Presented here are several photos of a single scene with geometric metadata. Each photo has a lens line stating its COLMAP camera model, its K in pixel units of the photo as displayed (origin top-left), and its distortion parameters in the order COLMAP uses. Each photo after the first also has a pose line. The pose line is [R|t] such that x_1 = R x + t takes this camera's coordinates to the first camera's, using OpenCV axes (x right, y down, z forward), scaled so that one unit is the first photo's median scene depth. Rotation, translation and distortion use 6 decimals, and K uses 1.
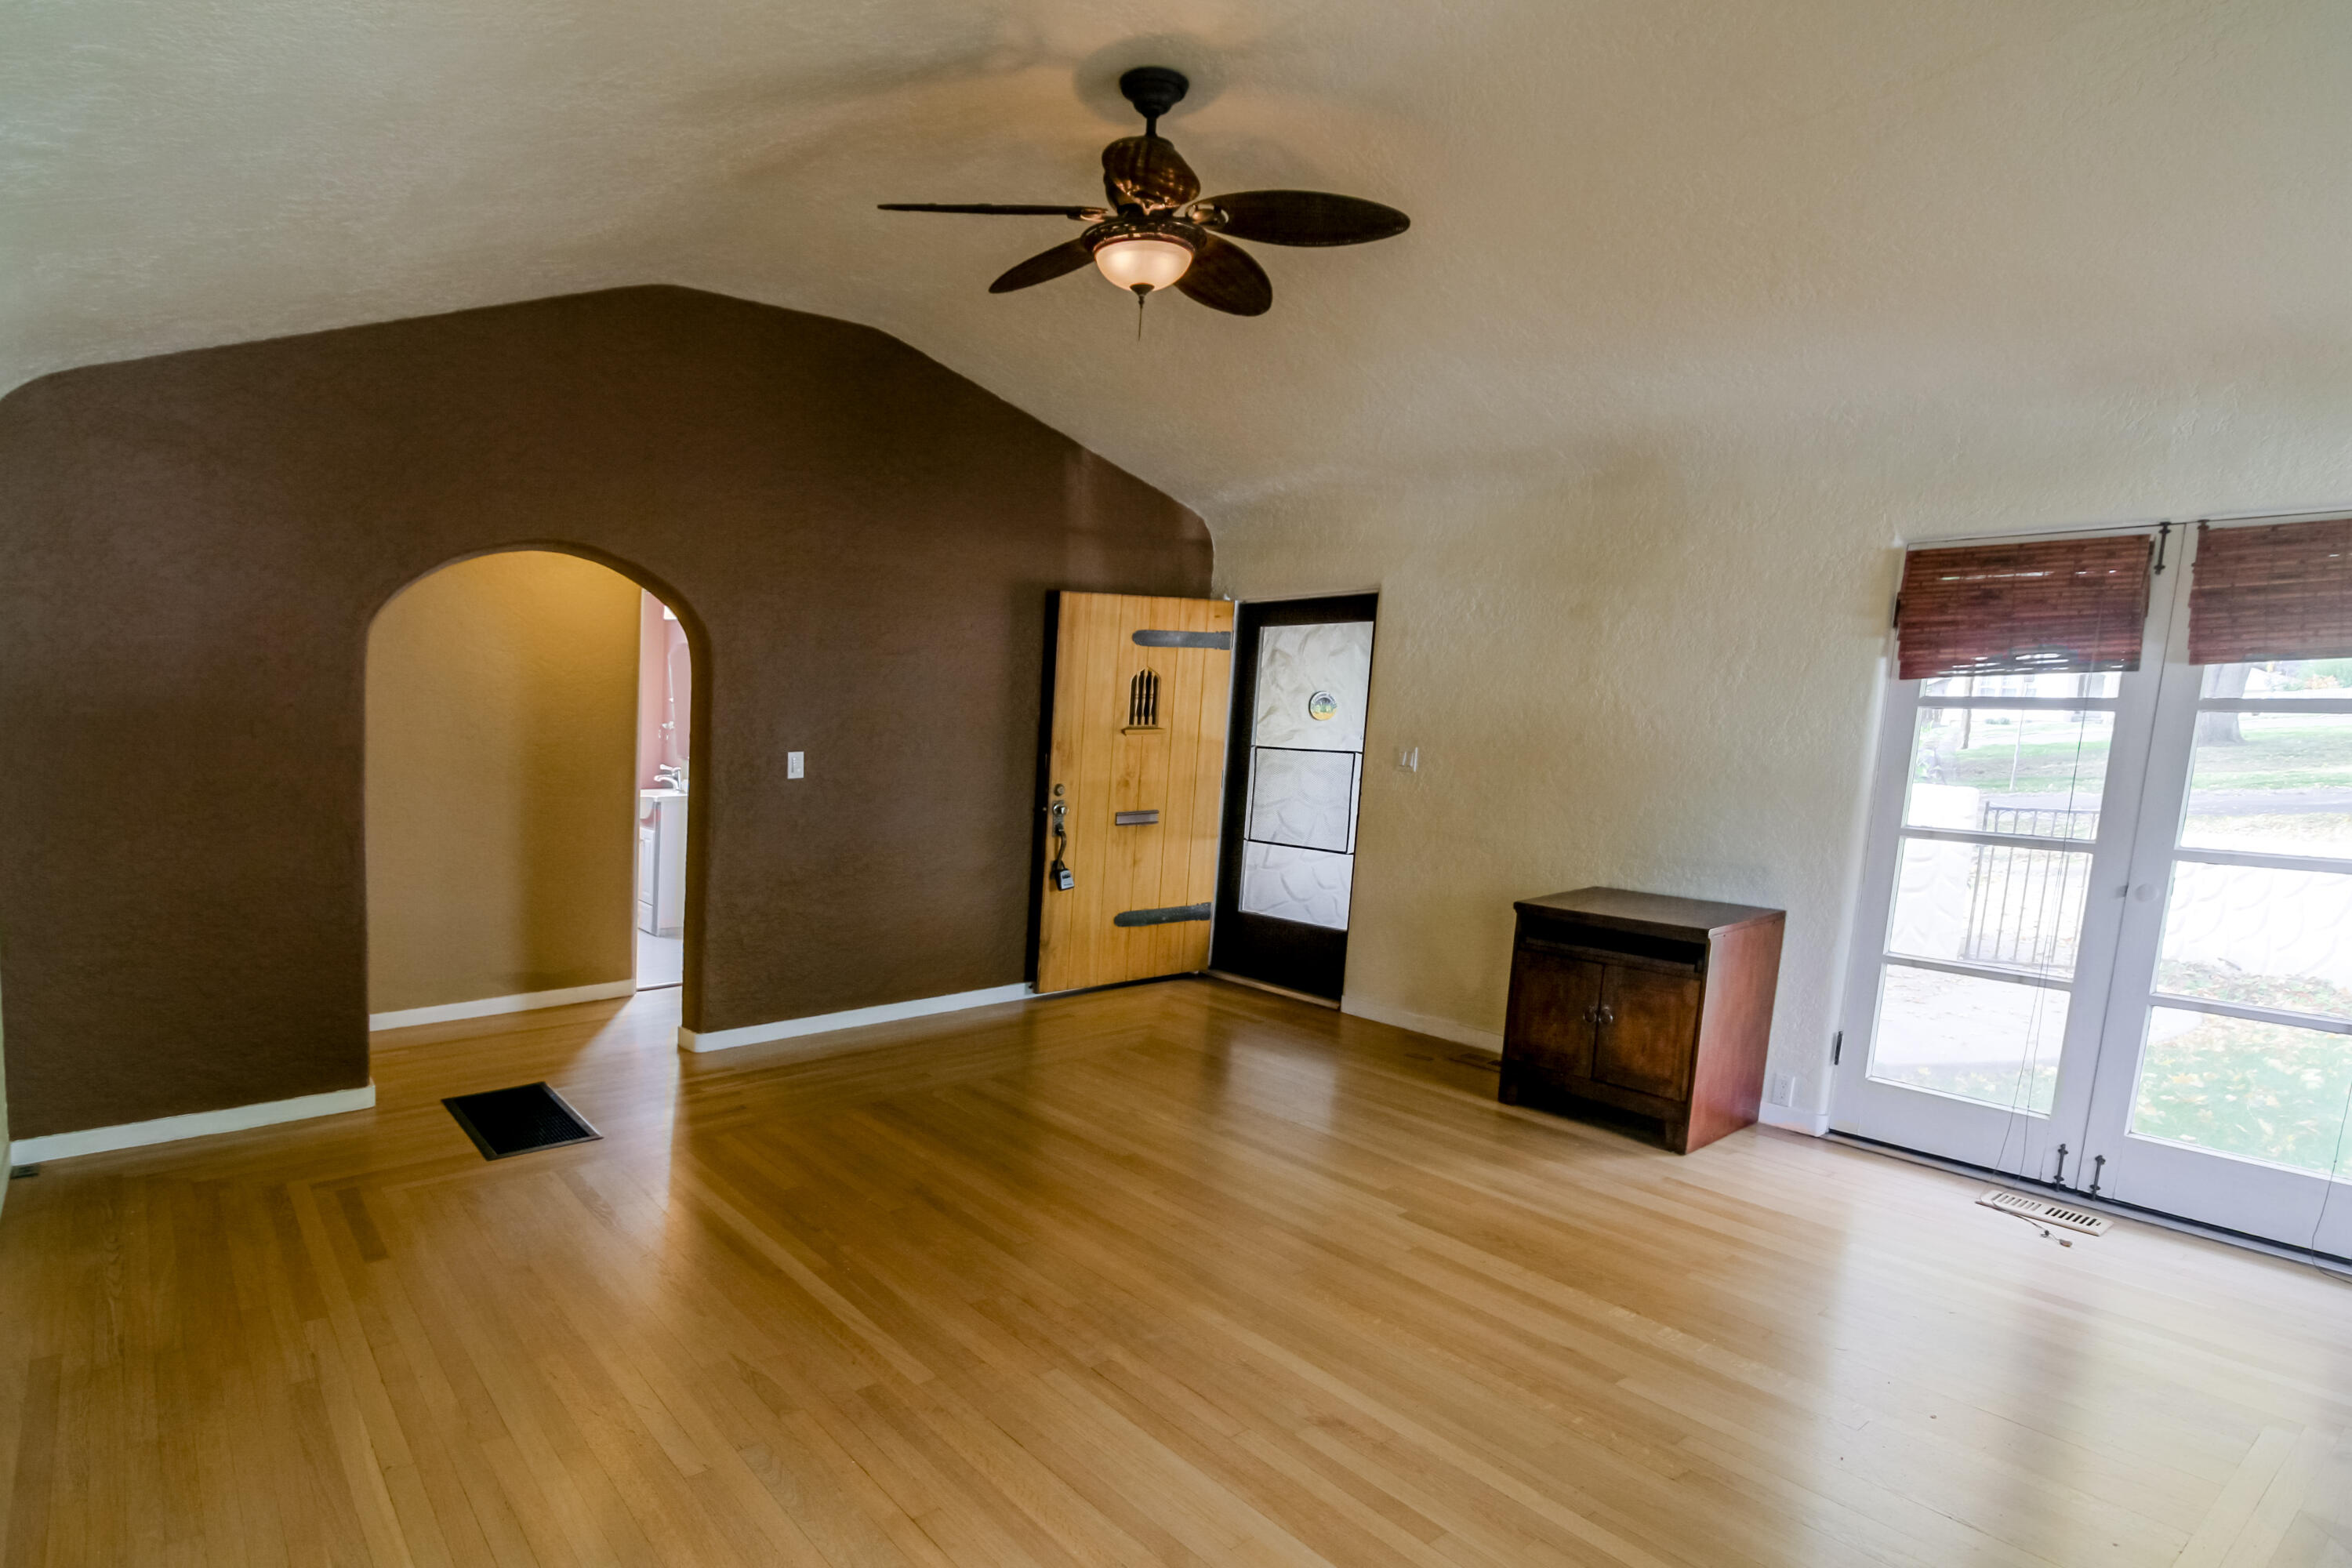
lens RADIAL K [[1299.9, 0, 1172.6], [0, 1299.9, 720.3], [0, 0, 1]] dist [-0.005416, -0.001319]
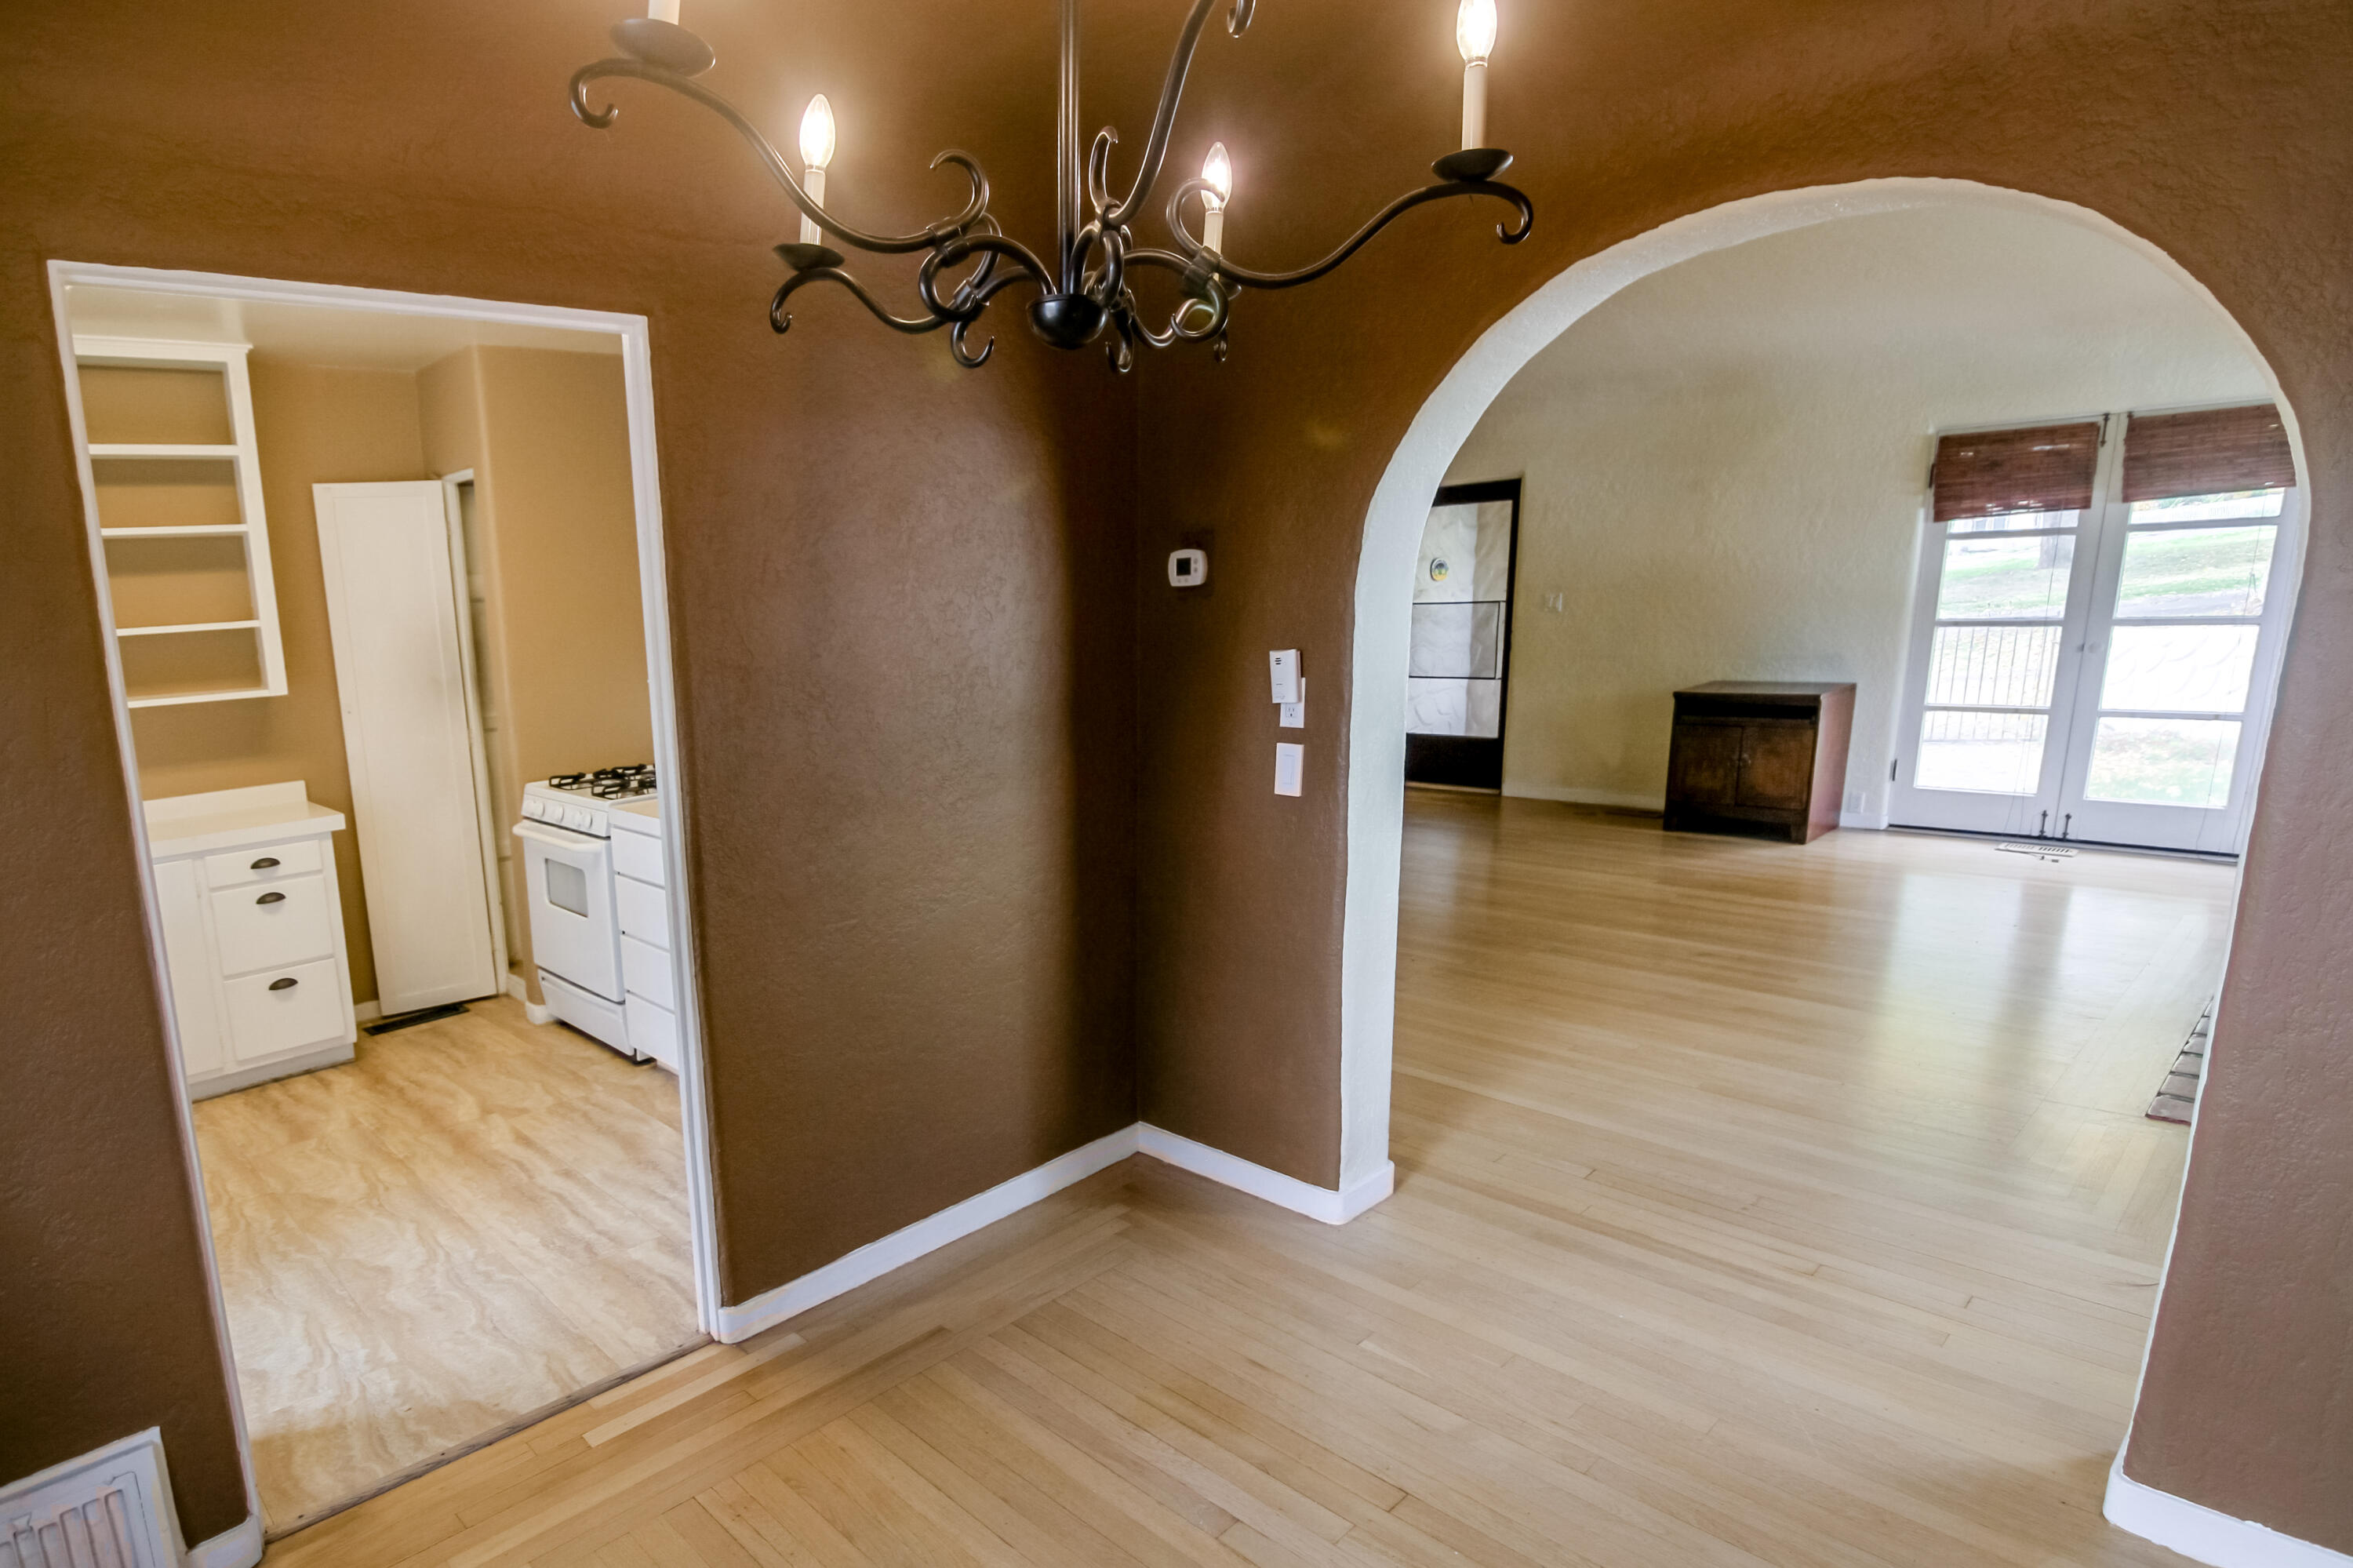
lens RADIAL K [[1323.5, 0, 1172.7], [0, 1323.5, 709.6], [0, 0, 1]] dist [-0.005746, -0.001341]
pose [[0.993365, -0.067460, 0.093139, -0.478649], [0.059949, 0.994893, 0.081207, 0.007399], [-0.098141, -0.075085, 0.992336, -0.455360]]
